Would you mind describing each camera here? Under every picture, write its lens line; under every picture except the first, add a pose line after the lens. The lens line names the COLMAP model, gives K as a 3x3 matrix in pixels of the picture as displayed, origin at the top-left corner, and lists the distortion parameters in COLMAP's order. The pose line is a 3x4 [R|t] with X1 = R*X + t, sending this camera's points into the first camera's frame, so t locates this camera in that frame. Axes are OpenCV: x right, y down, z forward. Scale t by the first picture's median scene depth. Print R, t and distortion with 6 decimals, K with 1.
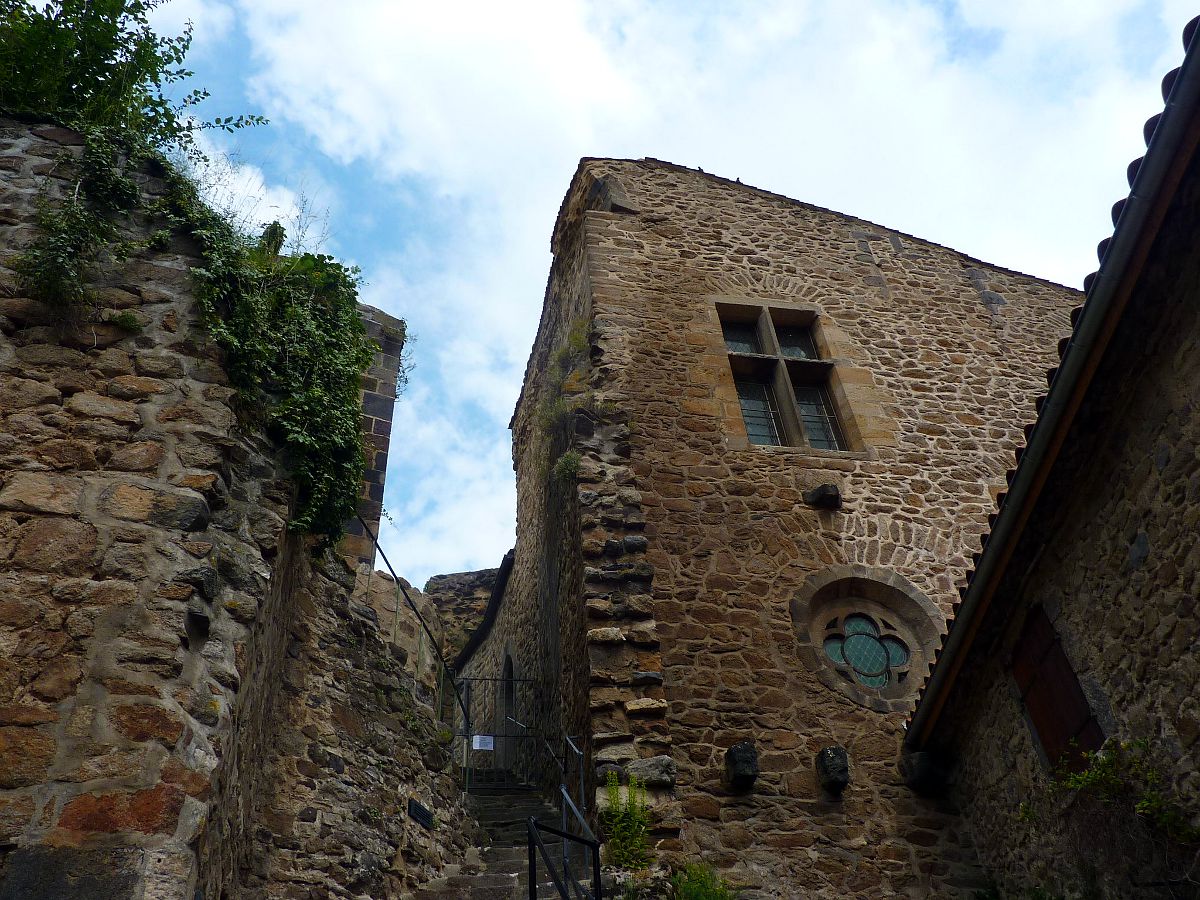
lens RADIAL K [[933.1, 0, 600.6], [0, 933.1, 452.5], [0, 0, 1]] dist [-0.014237, -0.008999]
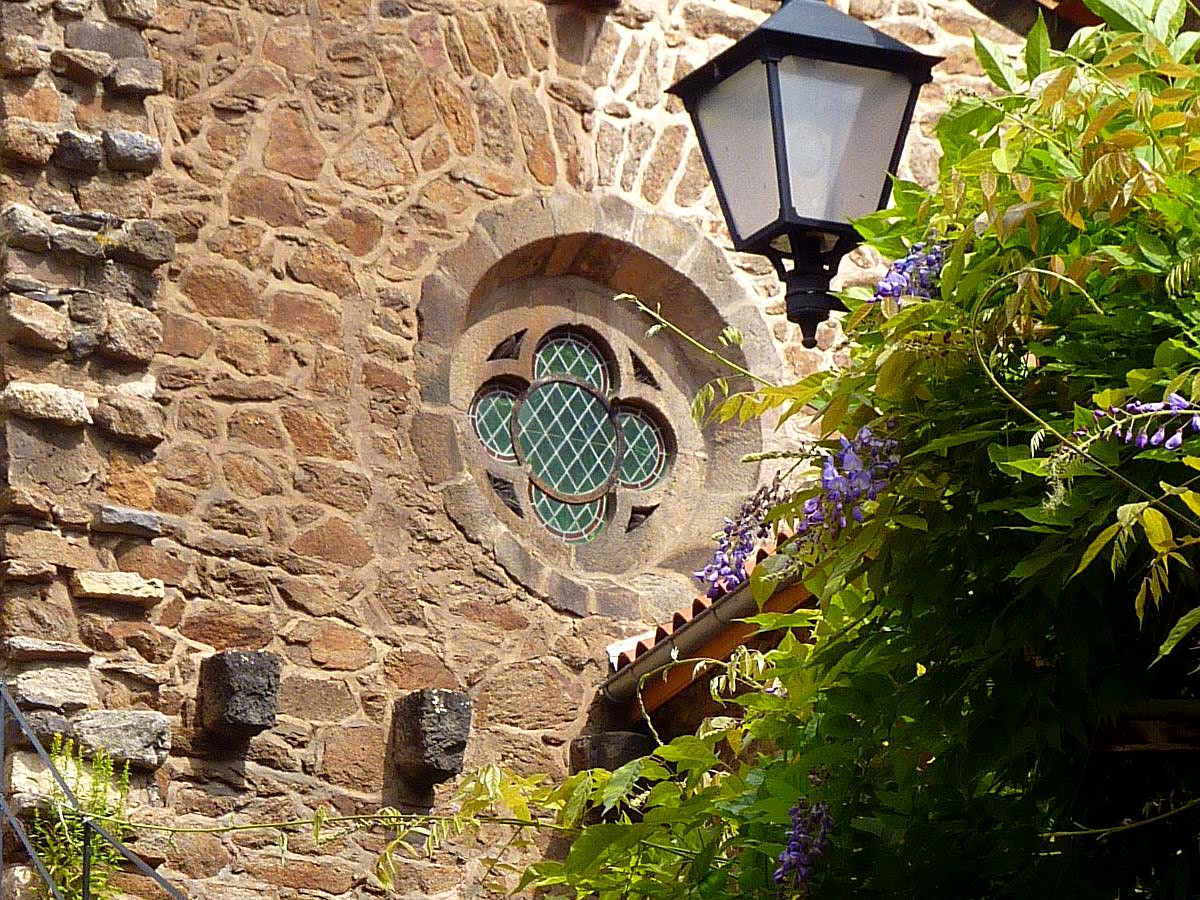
lens RADIAL K [[5622.3, 0, 599.9], [0, 5622.3, 449.8], [0, 0, 1]] dist [0.212224, 0.000000]
pose [[0.924102, 0.188531, 0.332402, -0.539345], [-0.302171, 0.892984, 0.333576, -0.635664], [-0.233940, -0.408700, 0.882177, -1.195569]]
